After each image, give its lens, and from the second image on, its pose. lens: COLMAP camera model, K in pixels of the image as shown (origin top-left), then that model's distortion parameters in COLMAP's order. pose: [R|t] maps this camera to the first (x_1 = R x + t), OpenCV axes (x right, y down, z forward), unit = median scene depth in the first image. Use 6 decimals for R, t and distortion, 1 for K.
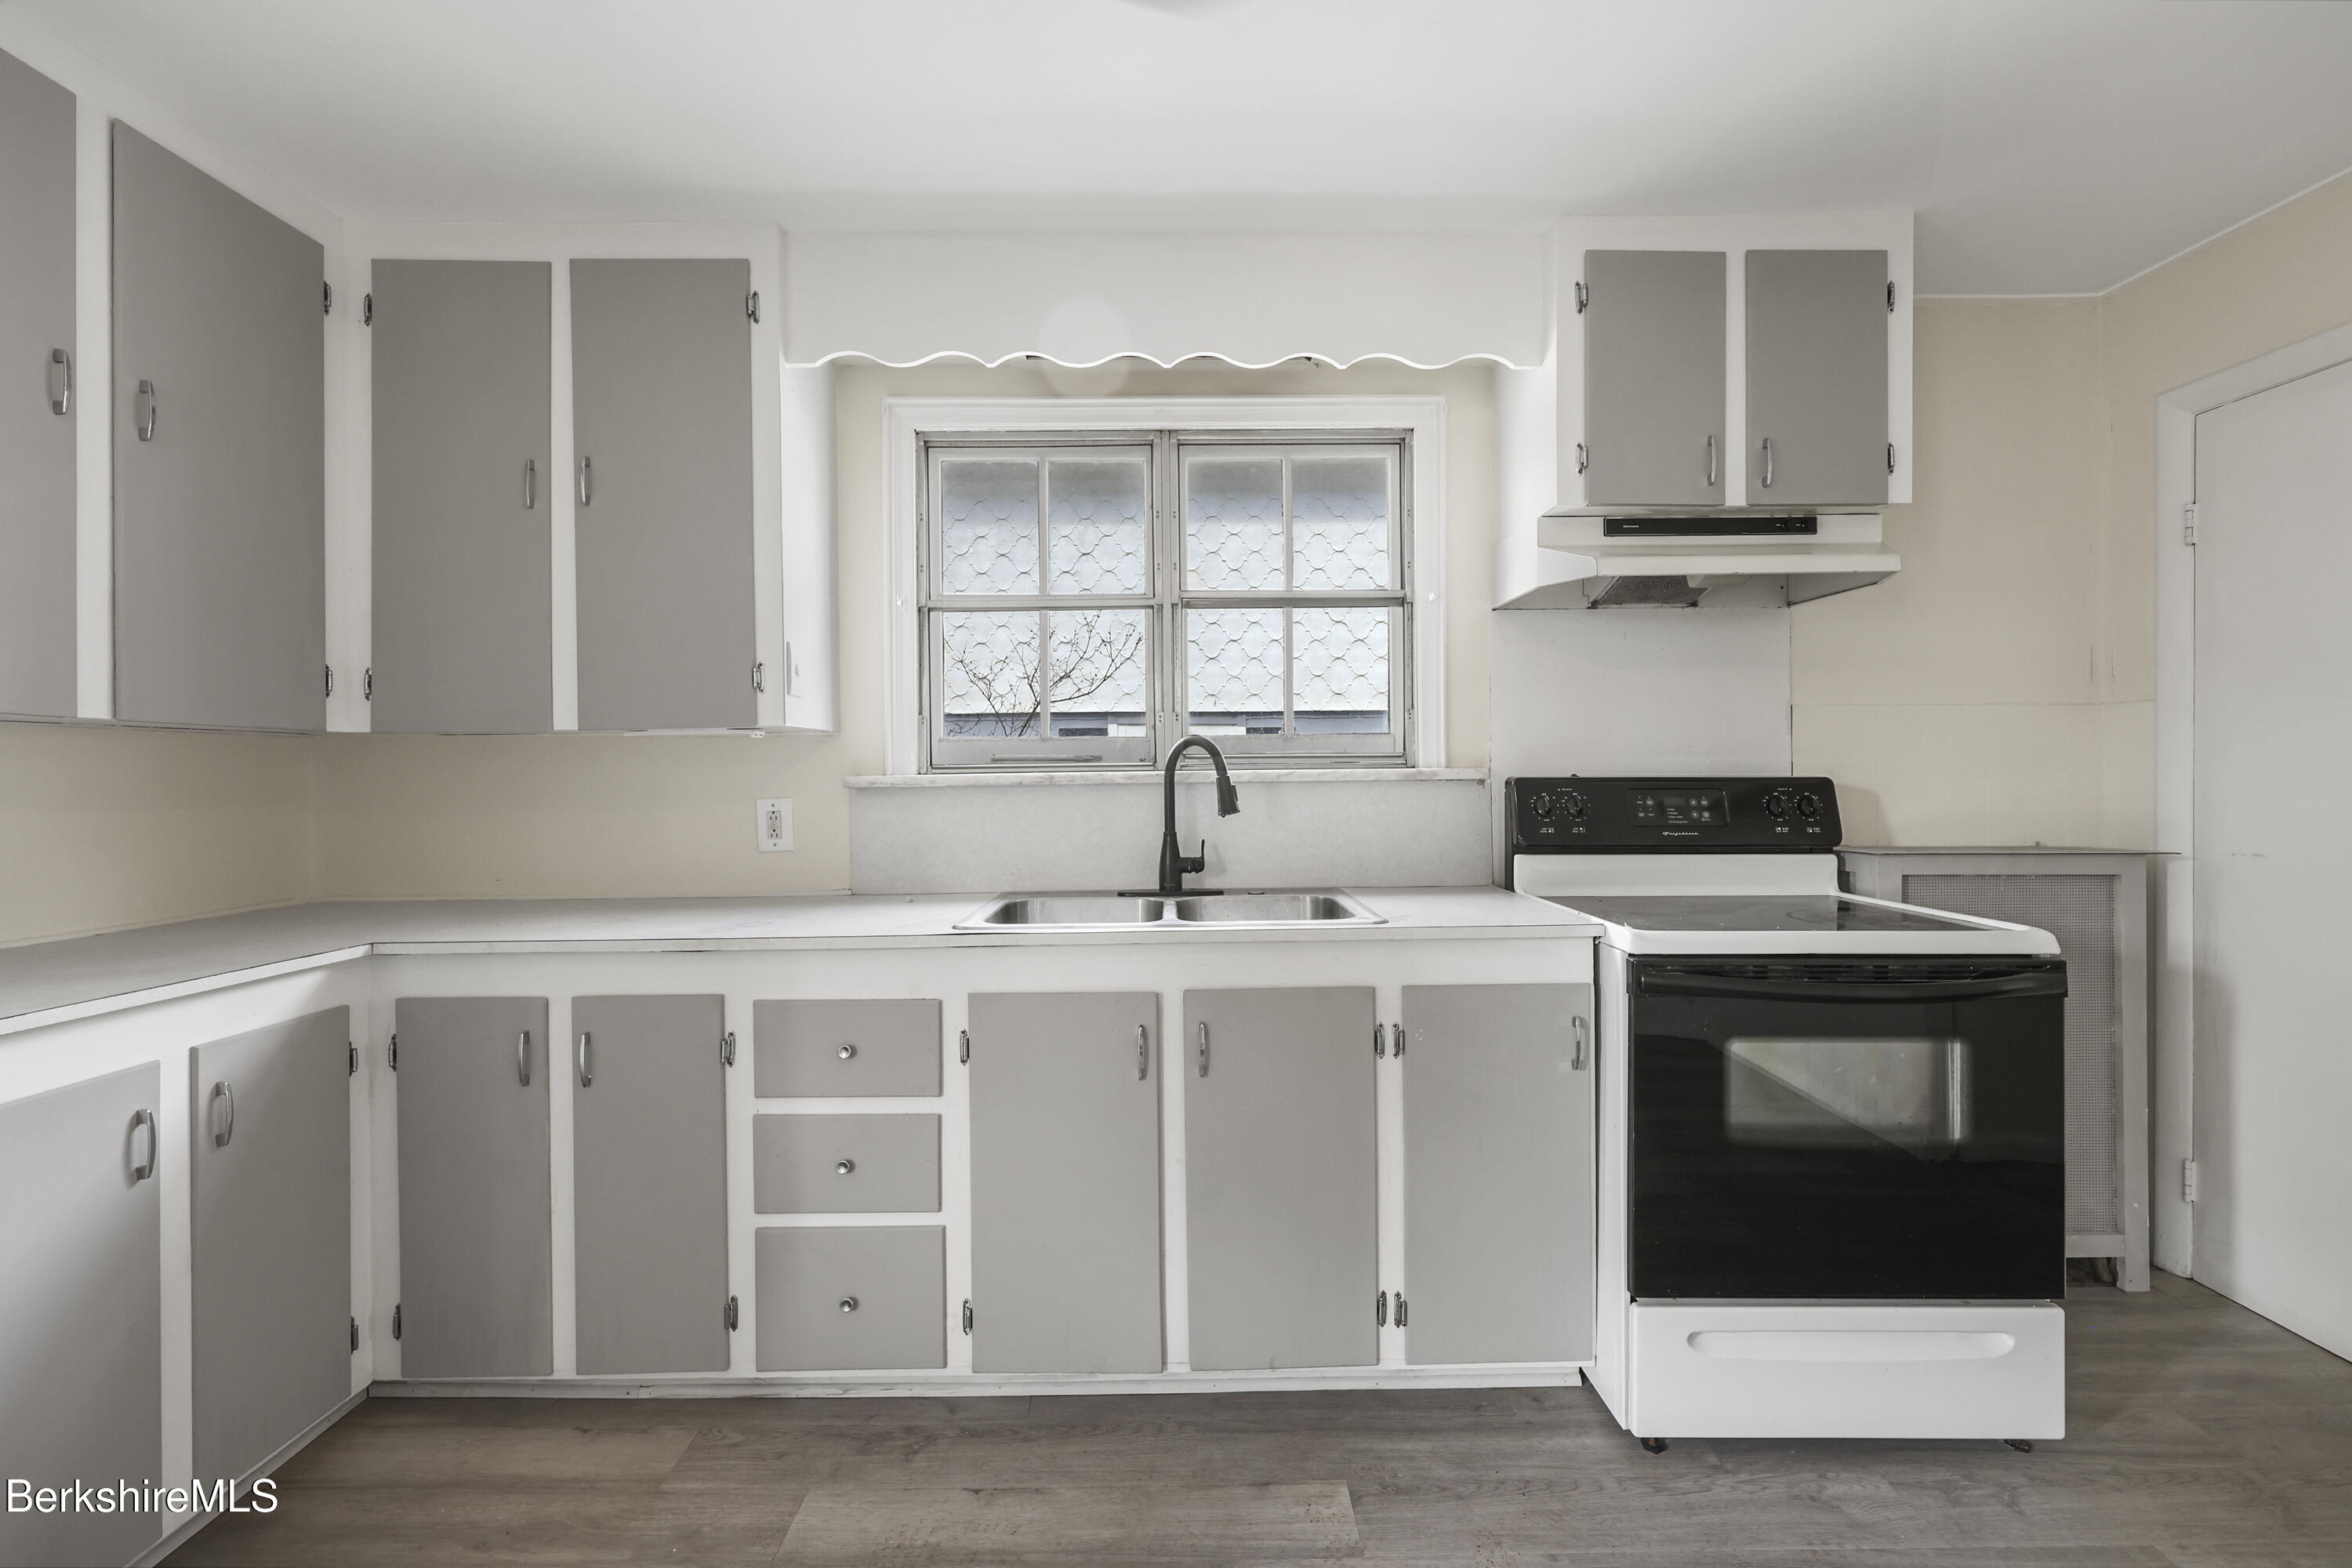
lens RADIAL K [[955.1, 0, 1163.1], [0, 955.1, 777.7], [0, 0, 1]] dist [-0.001453, -0.000176]
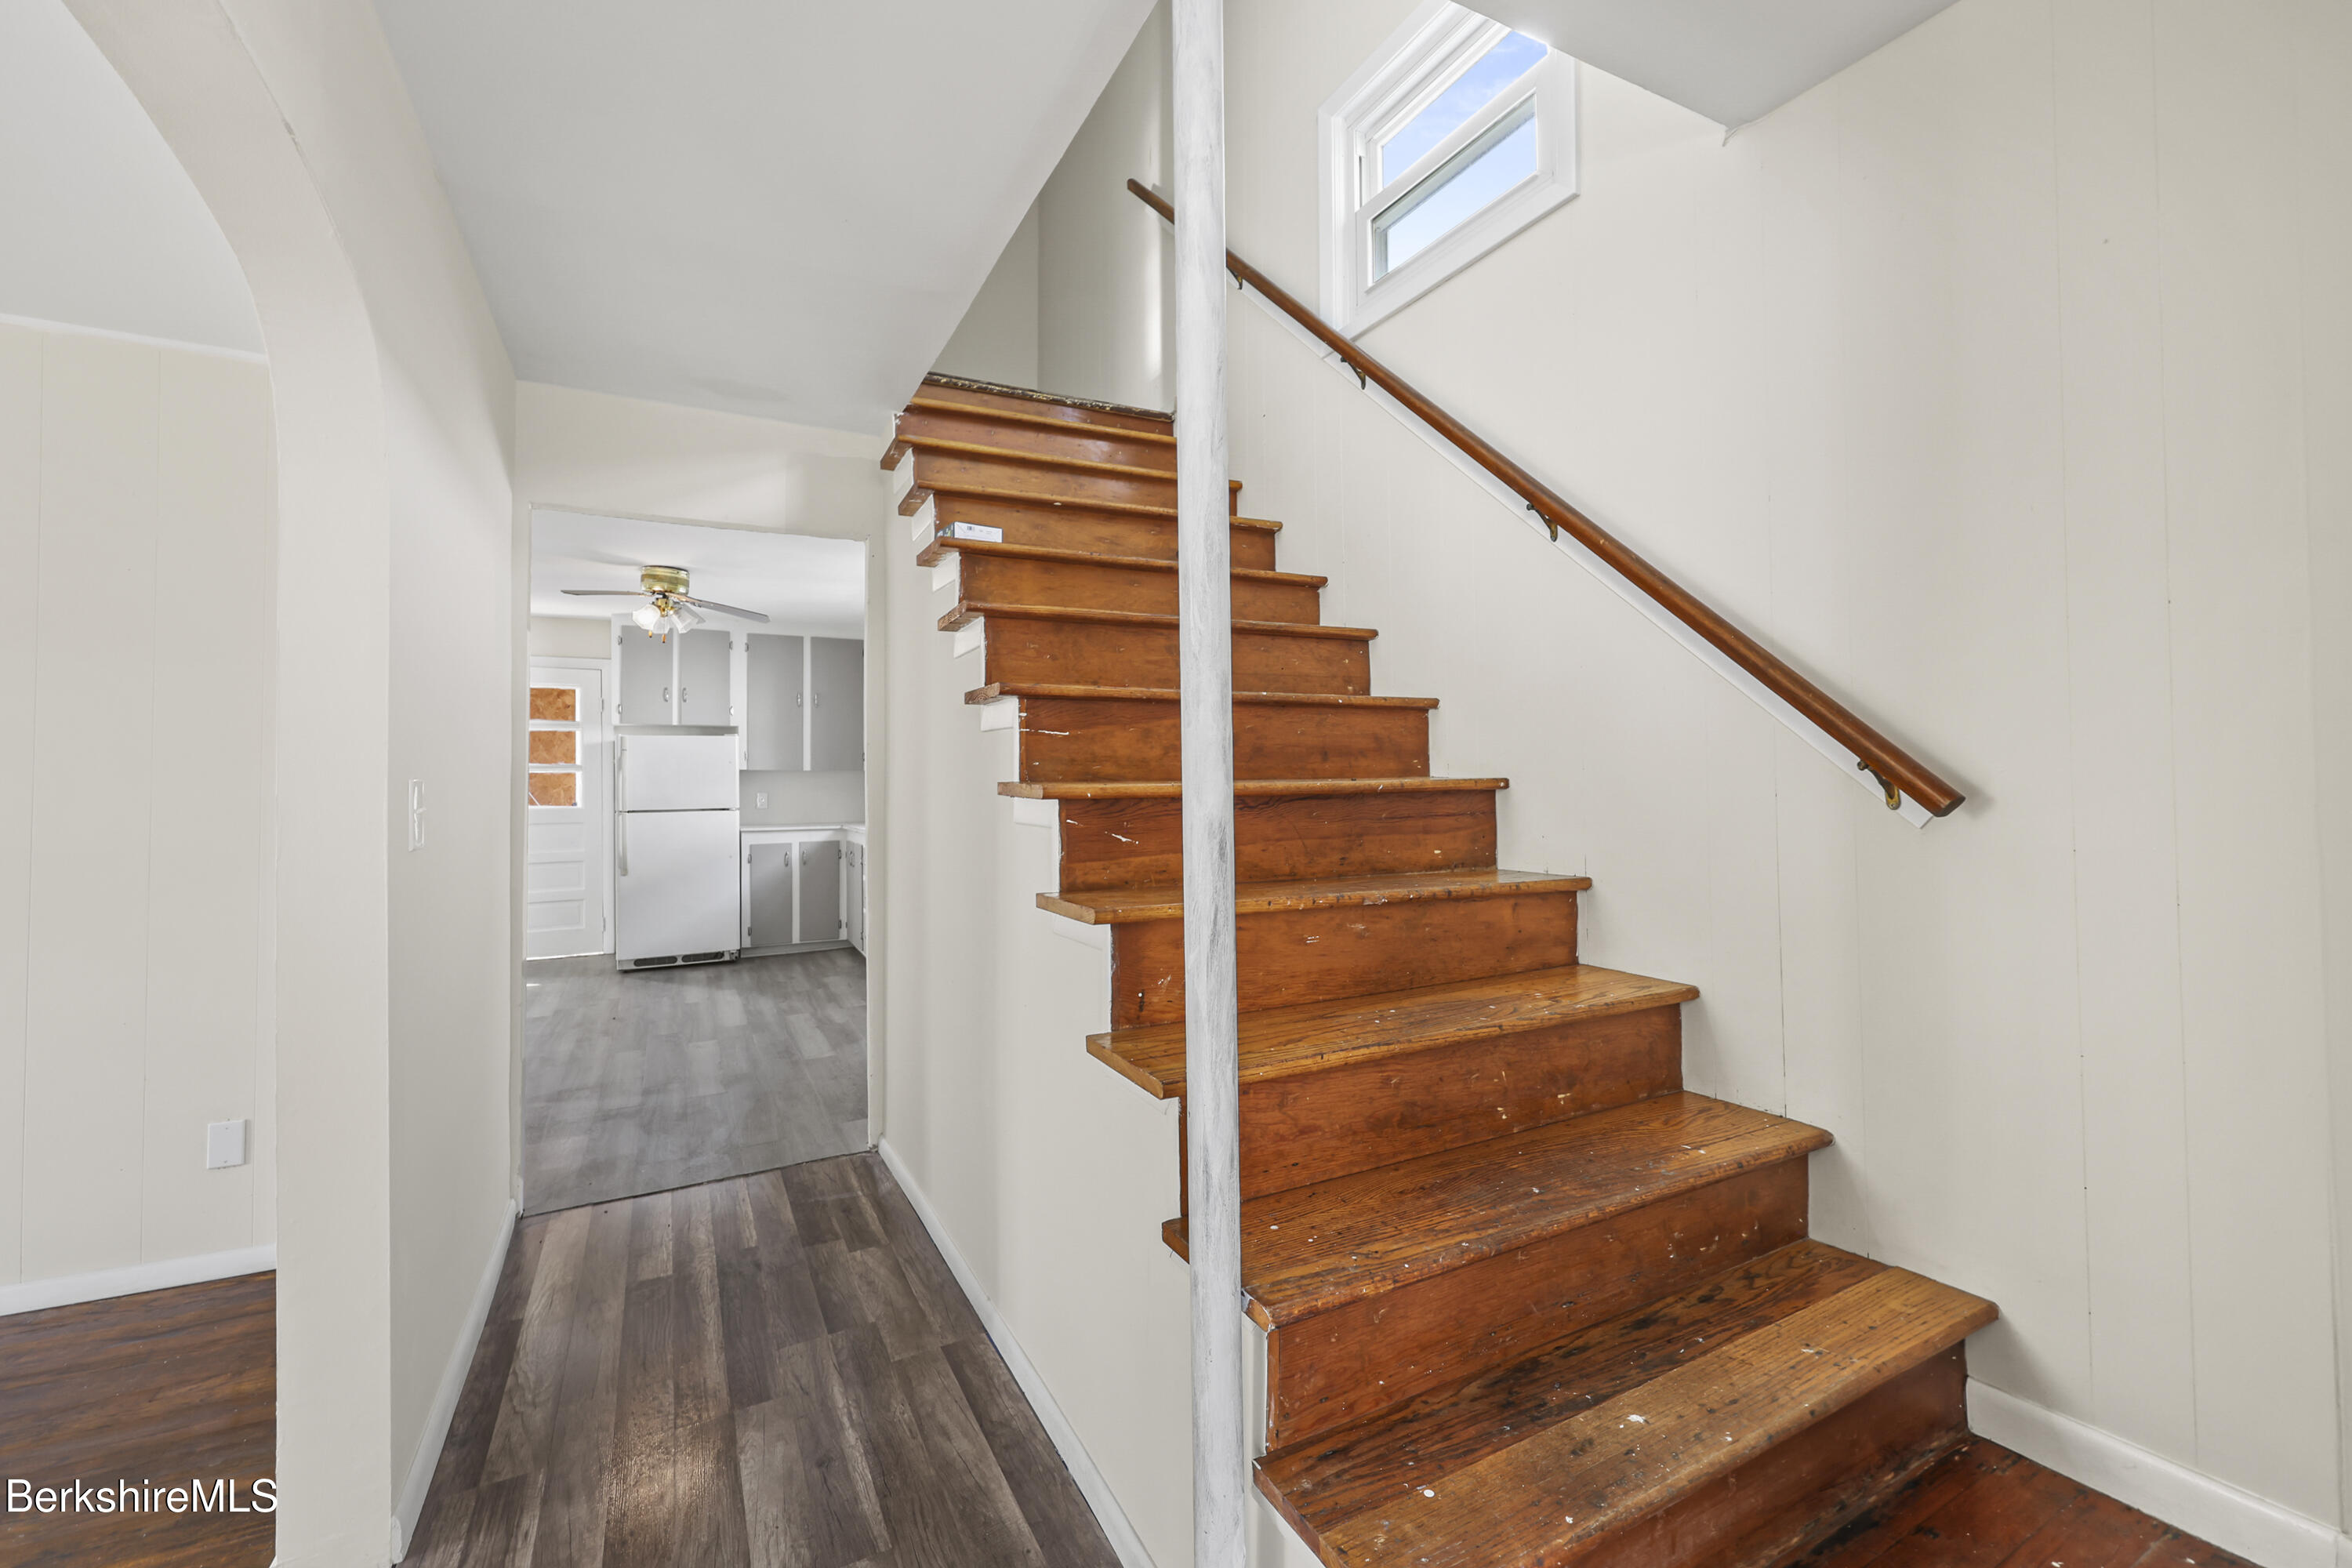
lens RADIAL K [[955.1, 0, 1174.8], [0, 955.1, 766.0], [0, 0, 1]] dist [-0.001453, -0.000176]
pose [[0.461818, -0.008259, -0.886936, 2.975978], [0.002774, 0.999965, -0.007867, -0.032362], [0.886970, 0.001173, 0.461825, 0.361896]]
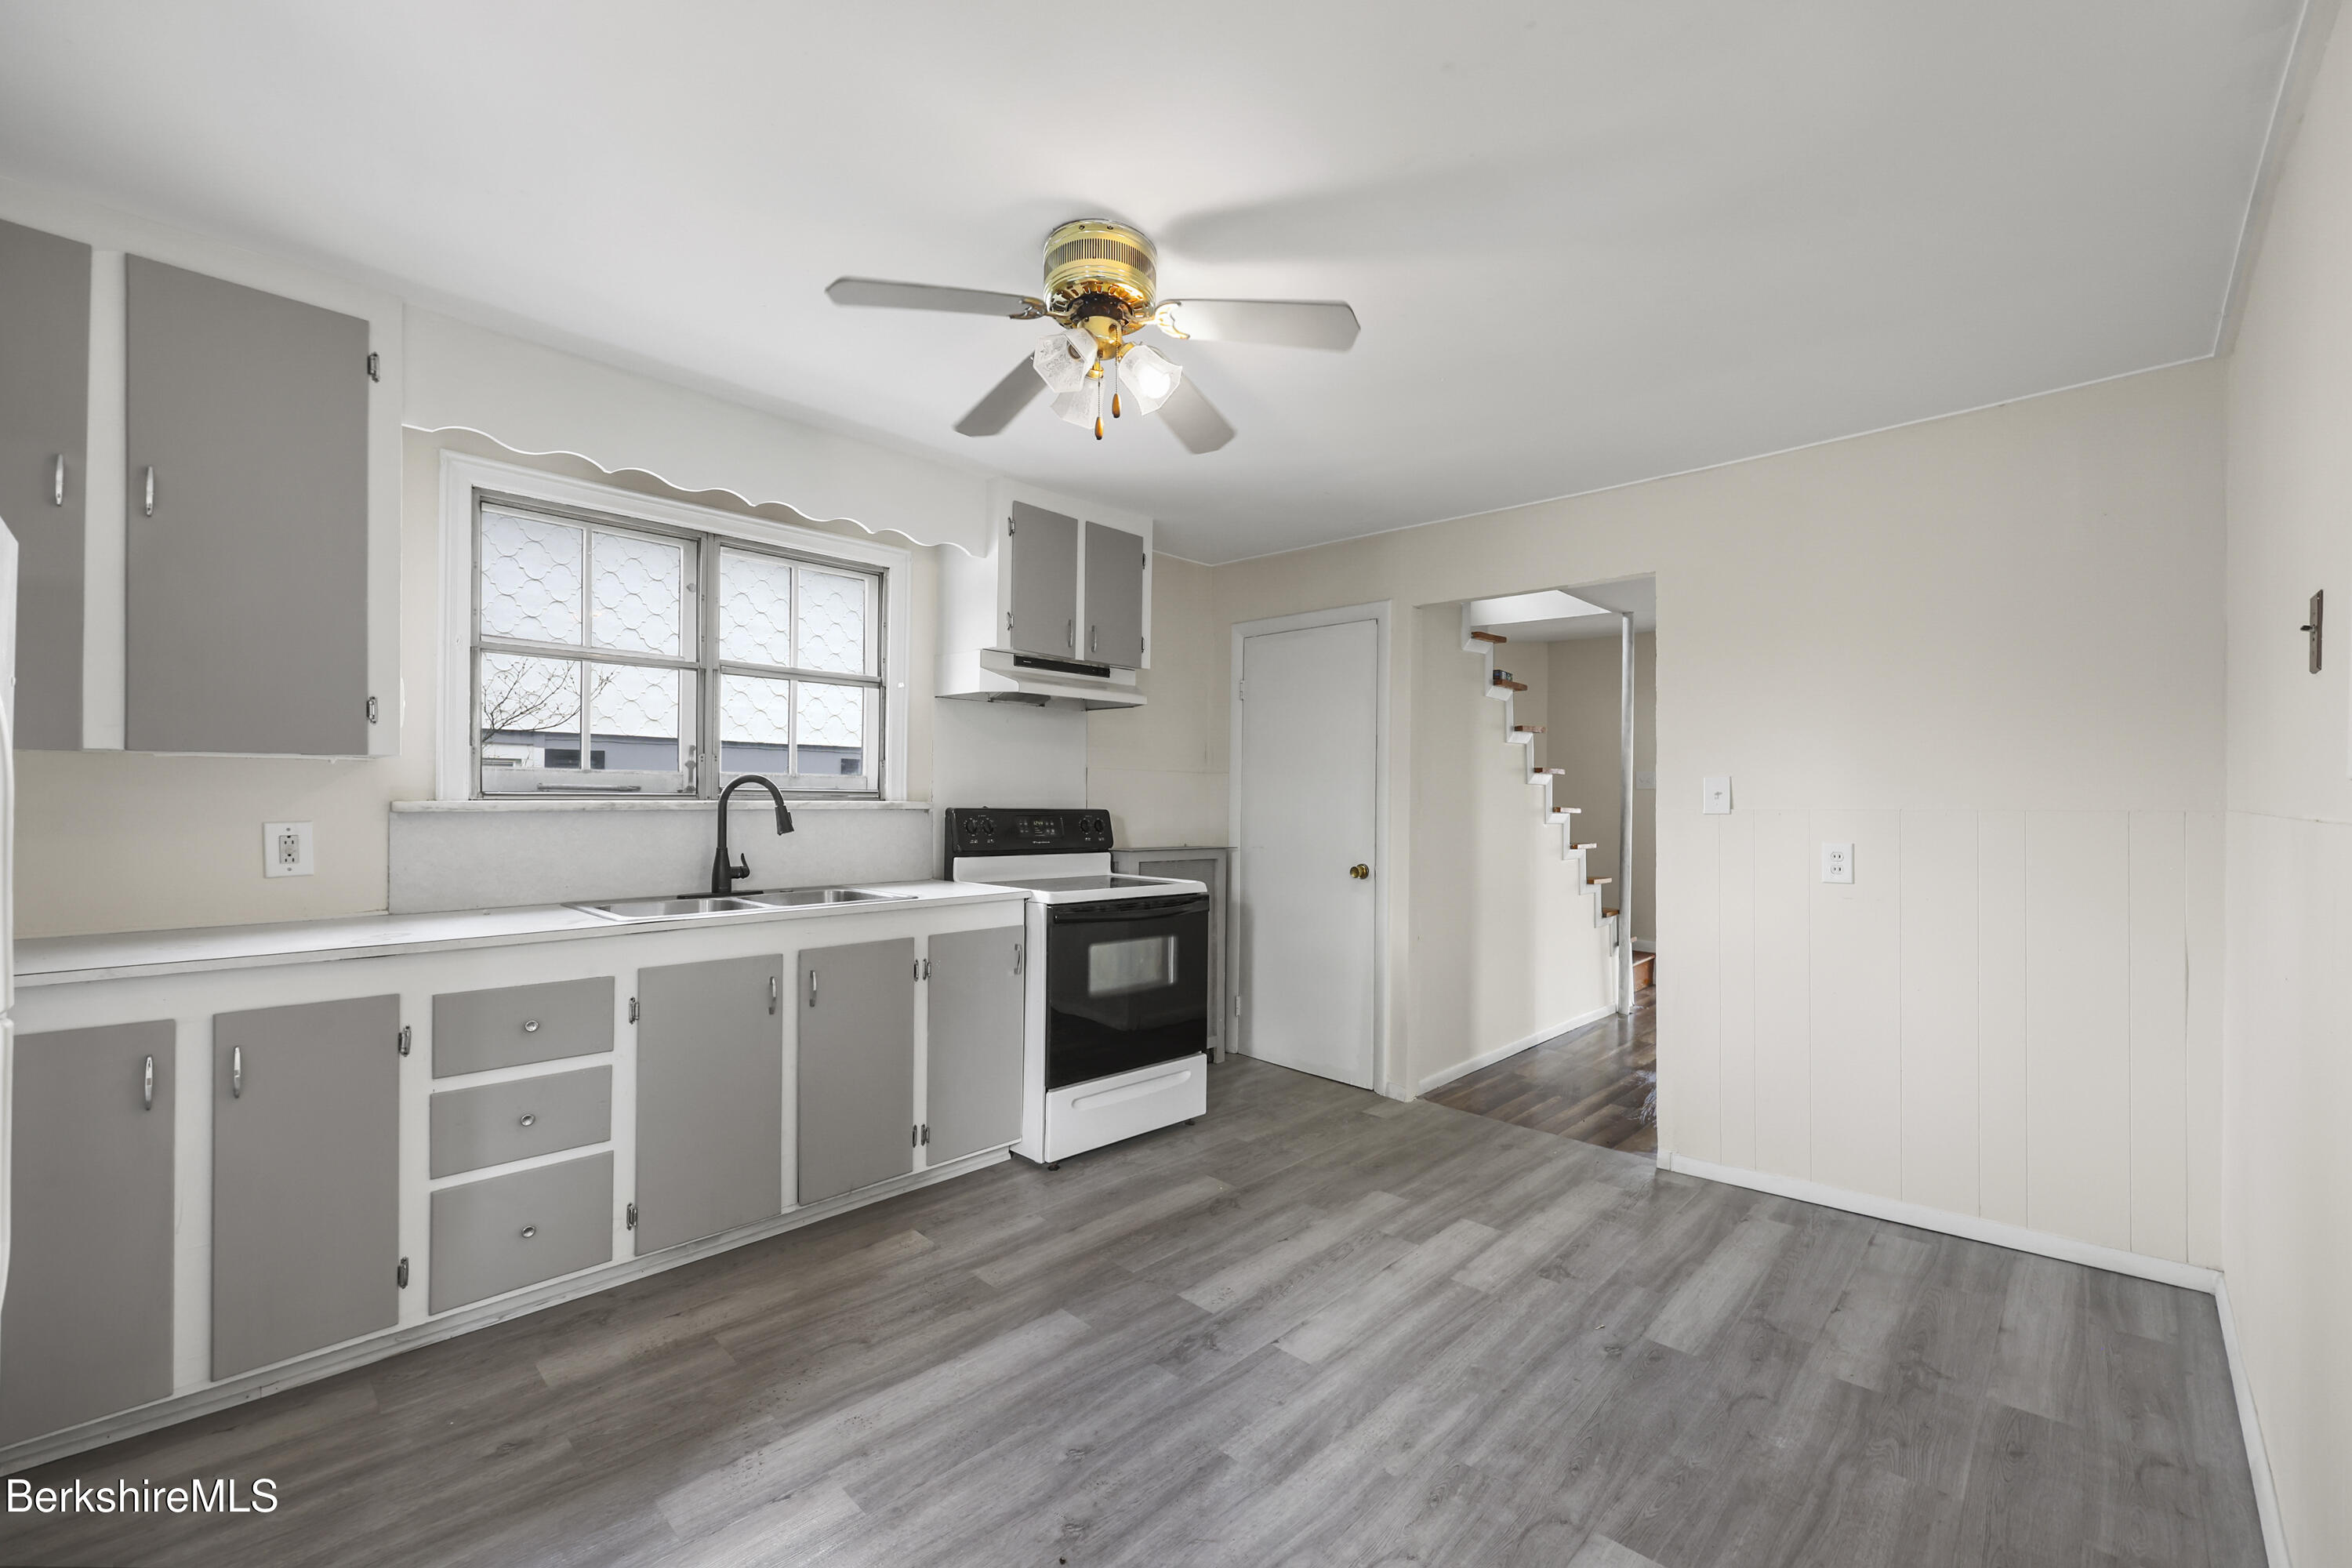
lens RADIAL K [[955.1, 0, 1180.6], [0, 955.1, 801.7], [0, 0, 1]] dist [-0.001453, -0.000176]
pose [[0.702196, 0.013871, 0.711849, -0.576105], [-0.012392, 0.999897, -0.007261, -0.004909], [-0.711876, -0.003723, 0.702295, -0.428802]]
